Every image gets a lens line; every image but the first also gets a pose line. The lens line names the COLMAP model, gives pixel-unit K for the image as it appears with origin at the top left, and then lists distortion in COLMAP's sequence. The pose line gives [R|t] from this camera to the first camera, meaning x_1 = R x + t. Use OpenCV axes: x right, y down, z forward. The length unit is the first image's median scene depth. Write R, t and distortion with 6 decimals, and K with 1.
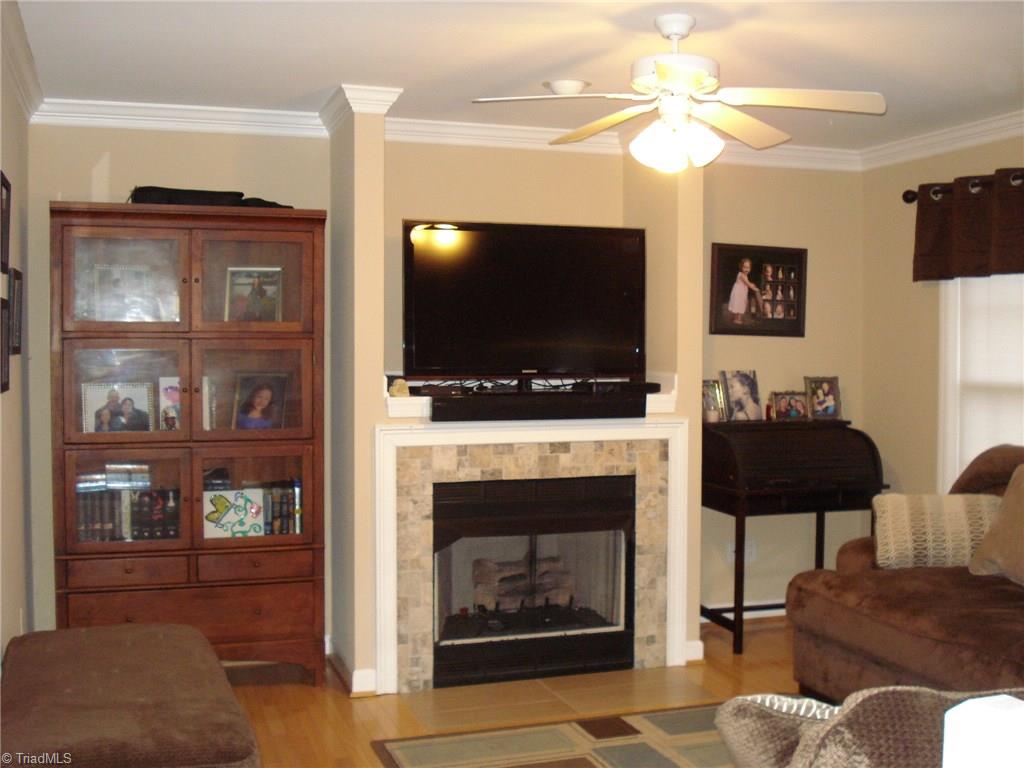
lens RADIAL K [[1158.9, 0, 505.8], [0, 1158.9, 379.4], [0, 0, 1]] dist [-0.098040, 0.000000]
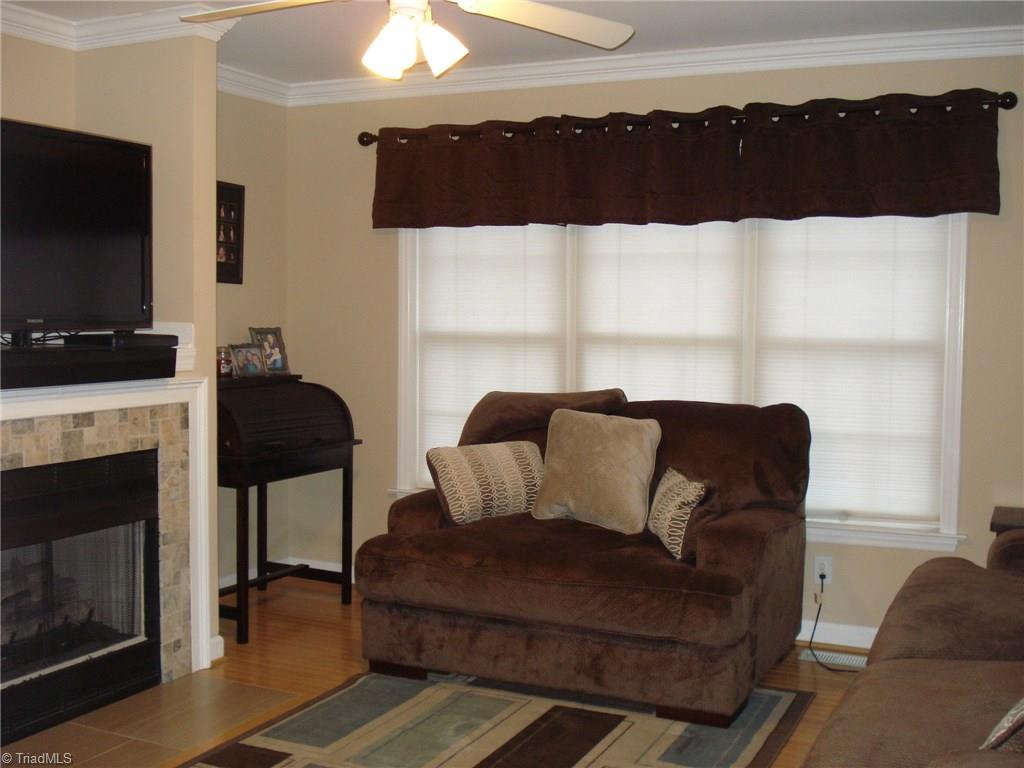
lens RADIAL K [[1158.9, 0, 512.1], [0, 1158.9, 385.6], [0, 0, 1]] dist [-0.098040, 0.000000]
pose [[0.689373, -0.040000, 0.723301, -0.297151], [0.009226, 0.998878, 0.046447, 0.003338], [-0.724347, -0.025346, 0.688969, 0.263204]]
